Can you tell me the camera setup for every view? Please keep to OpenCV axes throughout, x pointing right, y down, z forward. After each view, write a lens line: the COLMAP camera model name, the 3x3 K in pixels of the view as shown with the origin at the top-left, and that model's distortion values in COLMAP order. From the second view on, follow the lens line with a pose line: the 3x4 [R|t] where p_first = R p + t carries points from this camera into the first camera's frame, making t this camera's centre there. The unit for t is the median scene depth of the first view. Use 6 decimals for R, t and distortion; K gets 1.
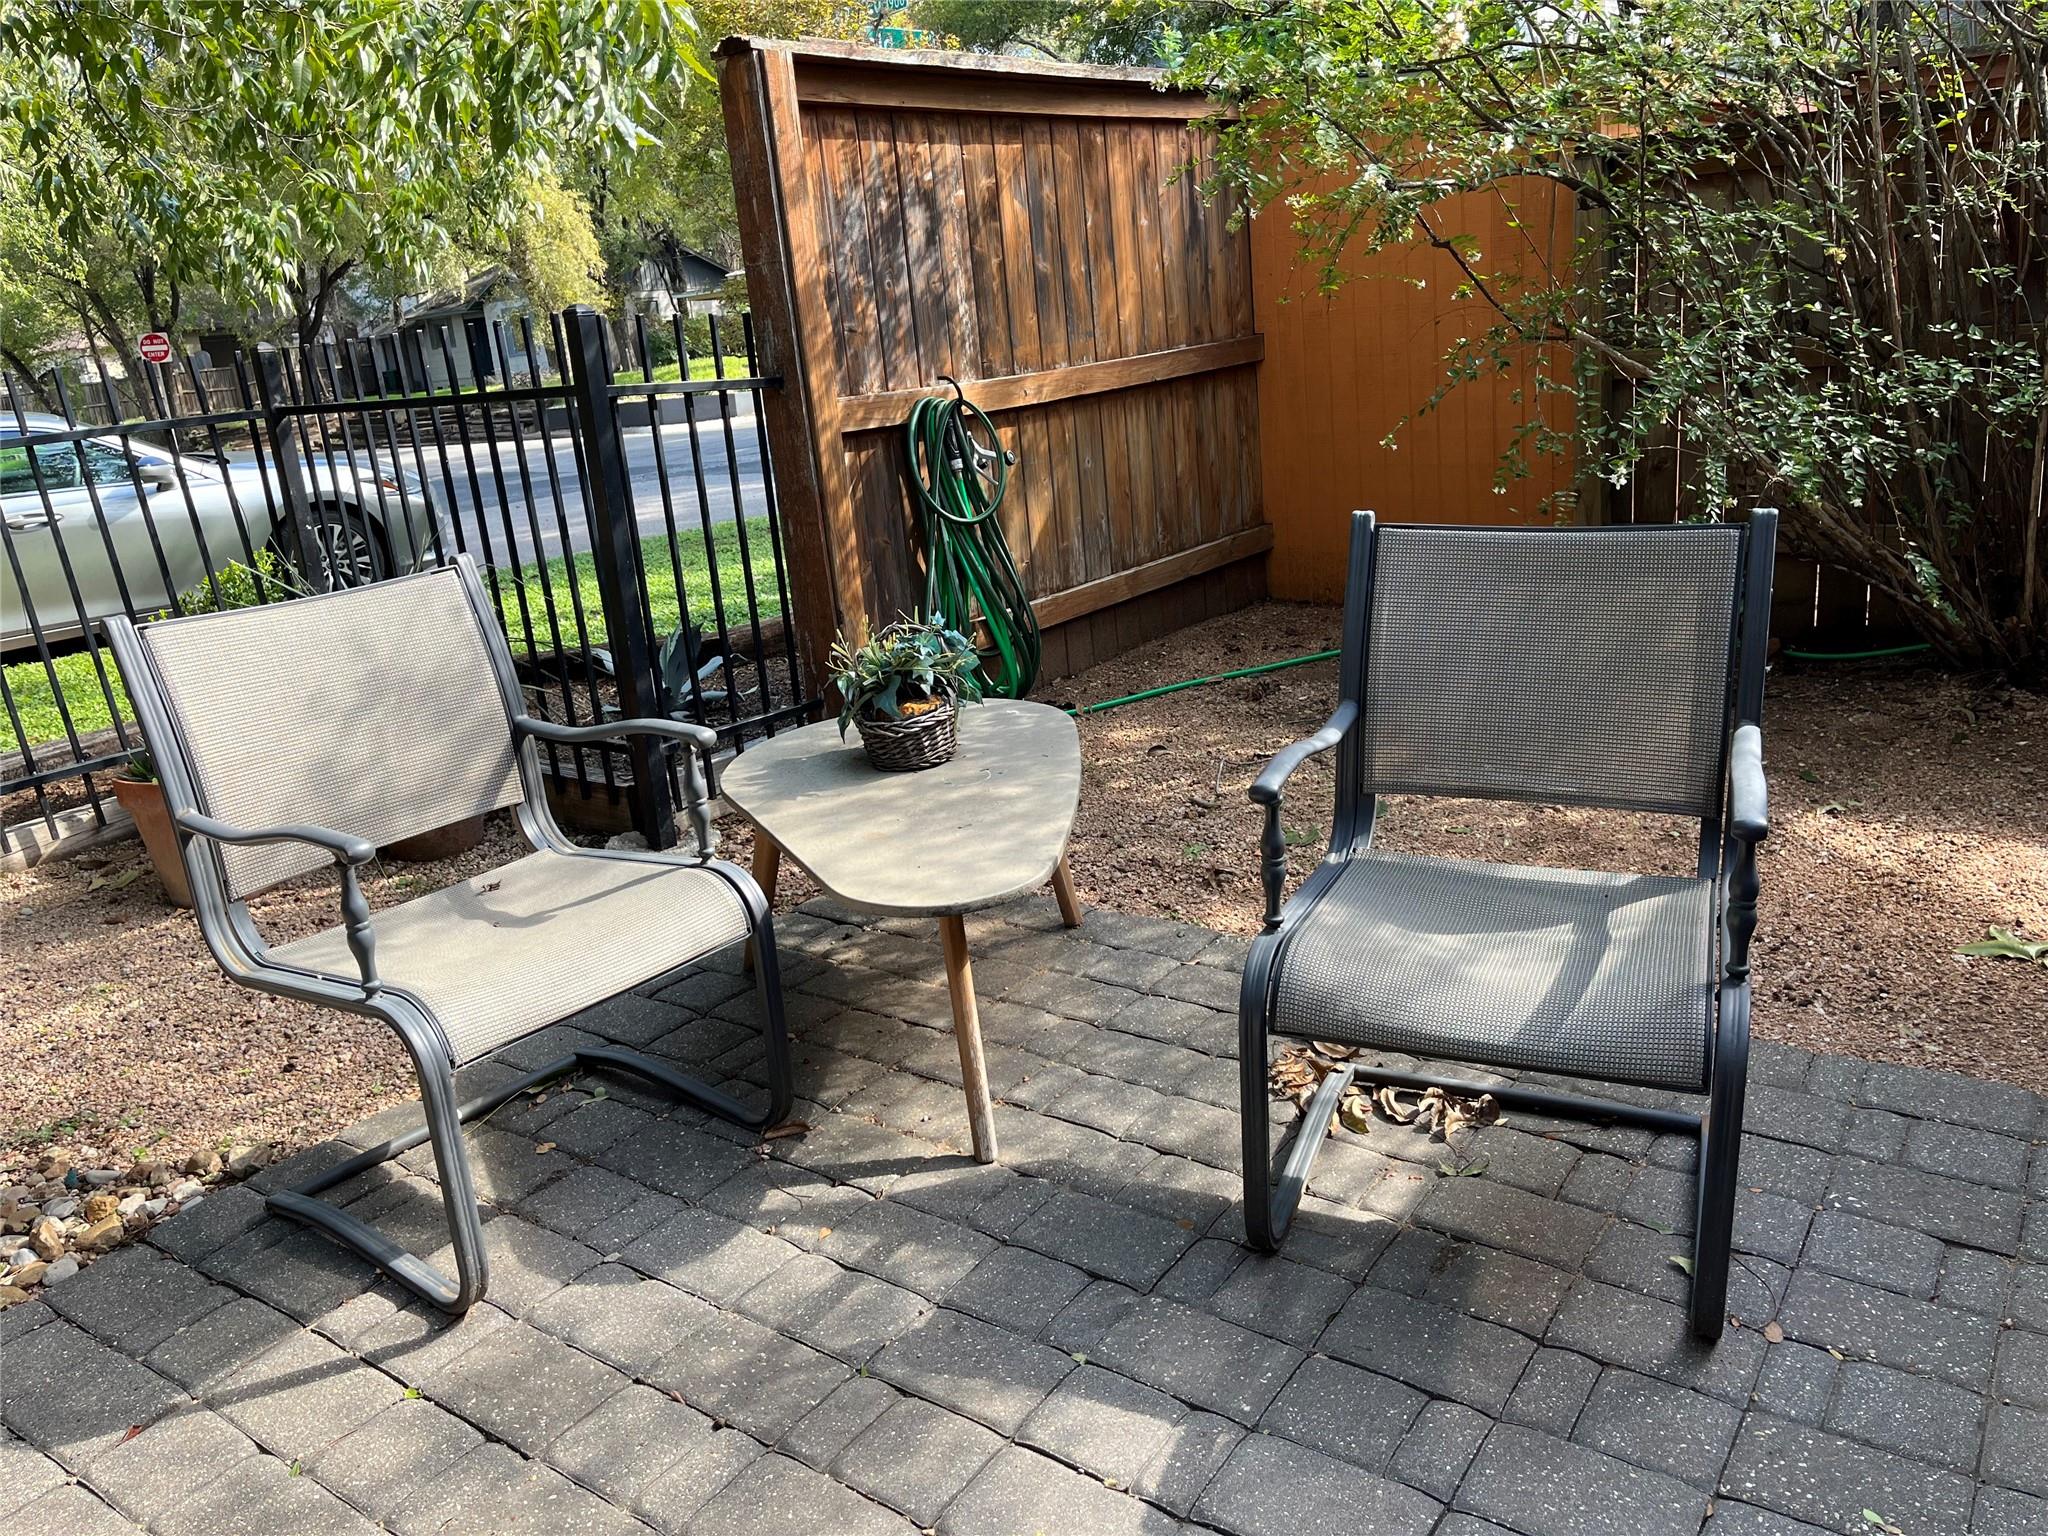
lens RADIAL K [[1563.5, 0, 1033.5], [0, 1563.5, 752.2], [0, 0, 1]] dist [0.072771, -0.093788]
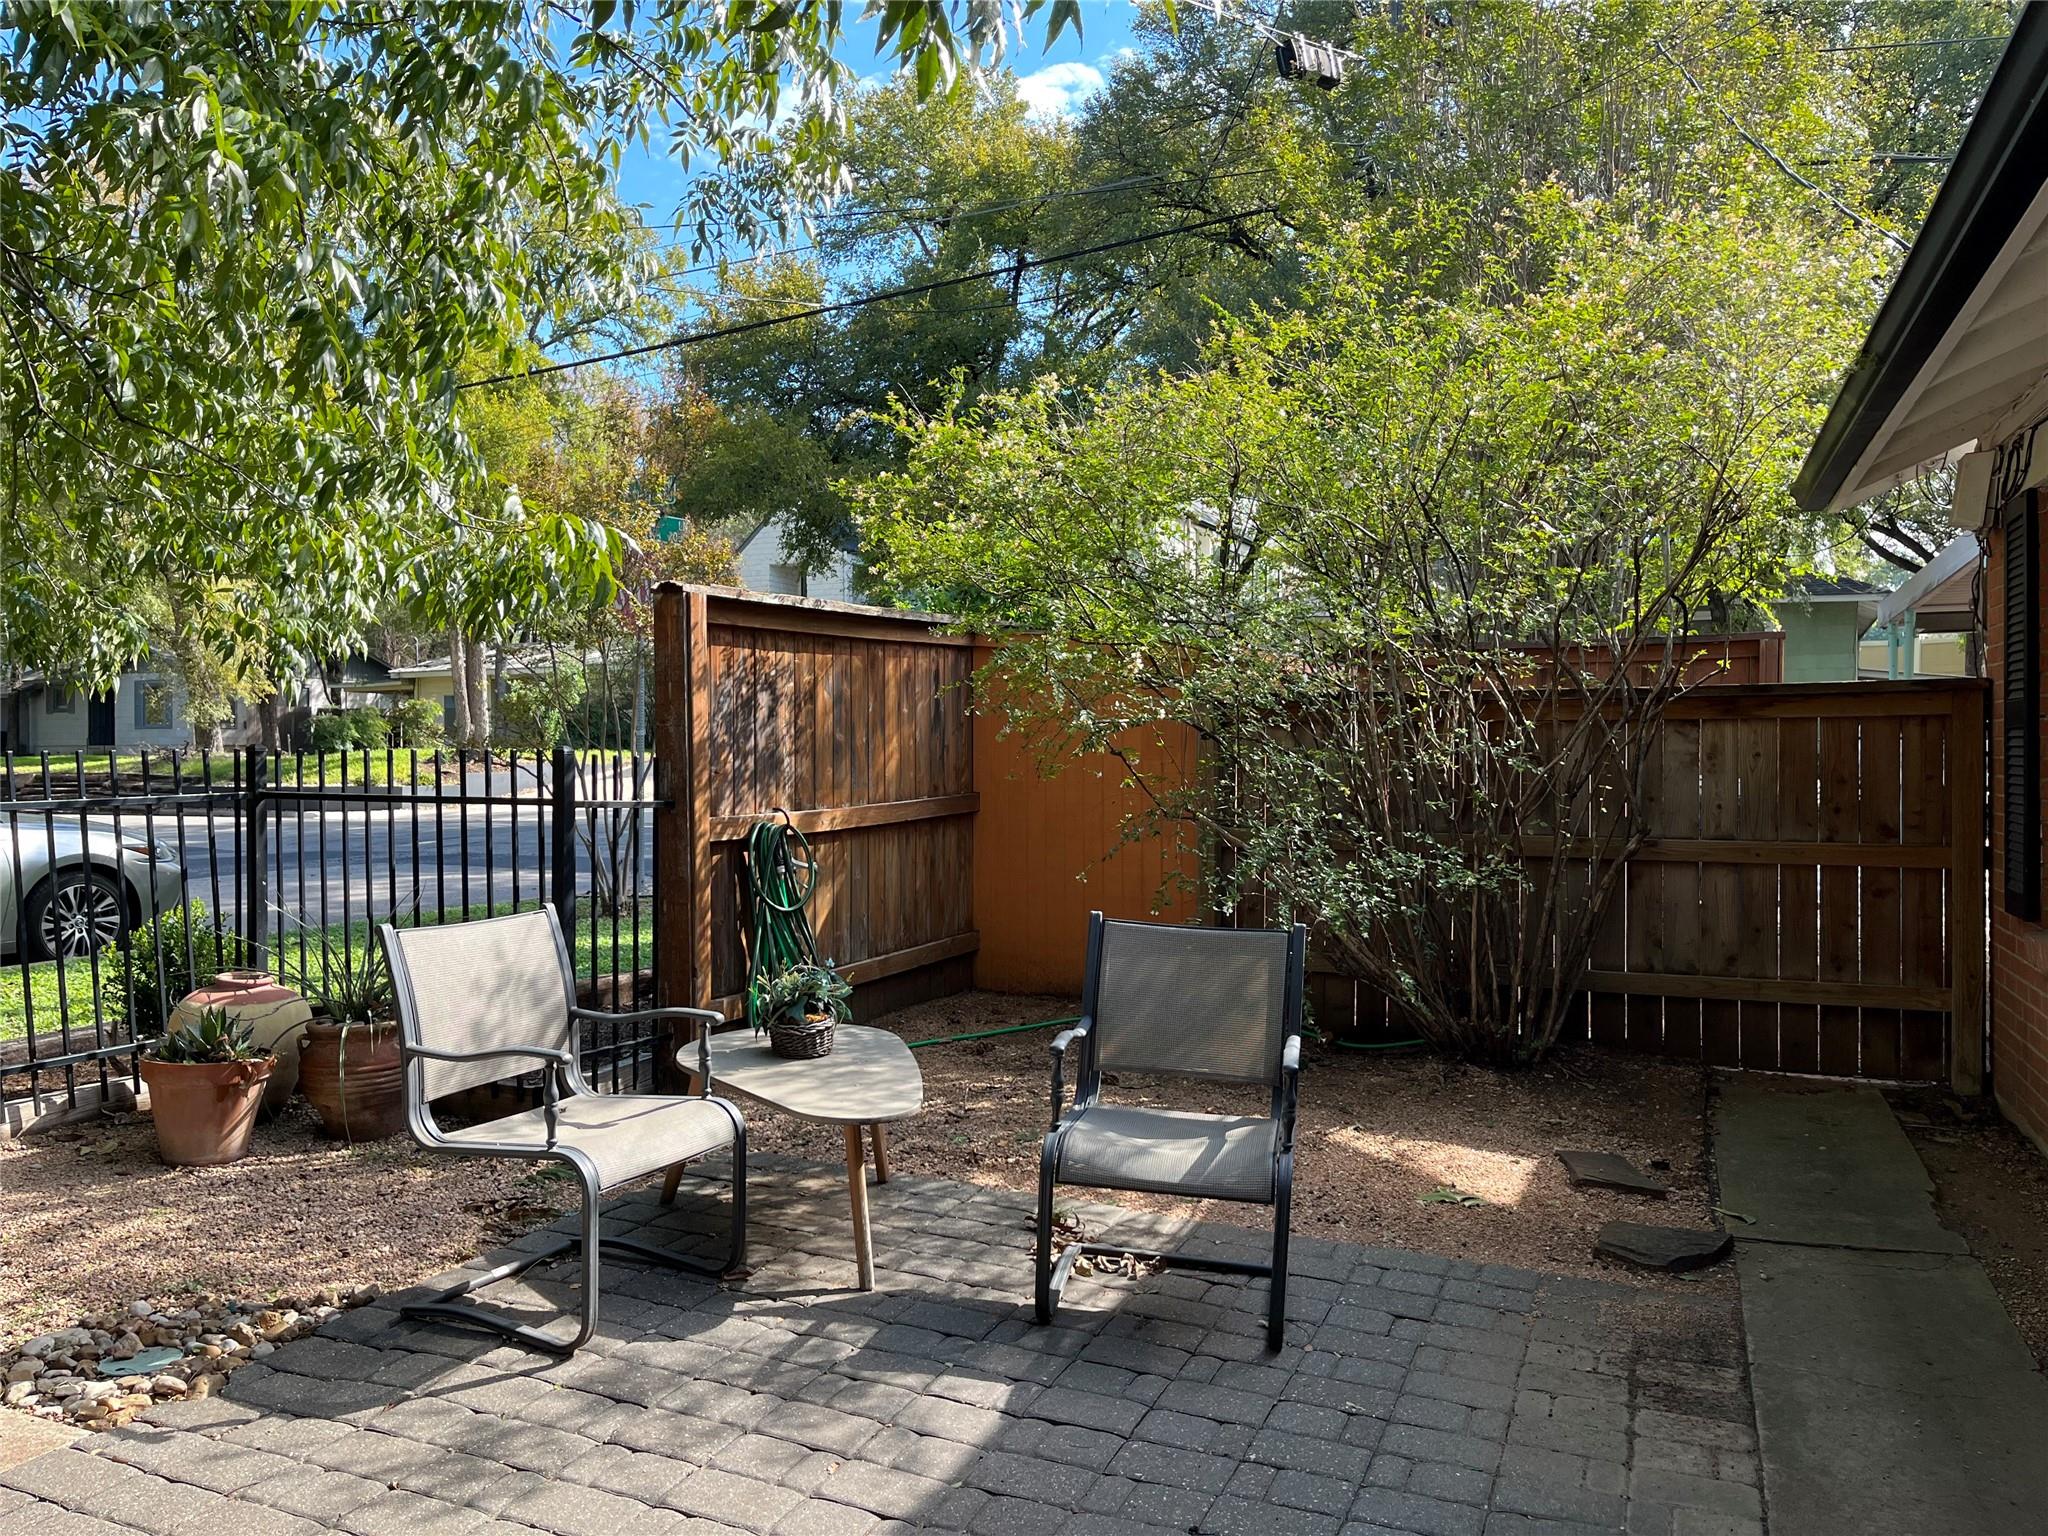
lens RADIAL K [[1563.5, 0, 1008.0], [0, 1563.5, 778.5], [0, 0, 1]] dist [0.072771, -0.093788]
pose [[0.974608, 0.086276, 0.206628, -0.192471], [-0.032130, 0.967125, -0.252265, 0.109507], [-0.221600, 0.239221, 0.945340, -0.501649]]
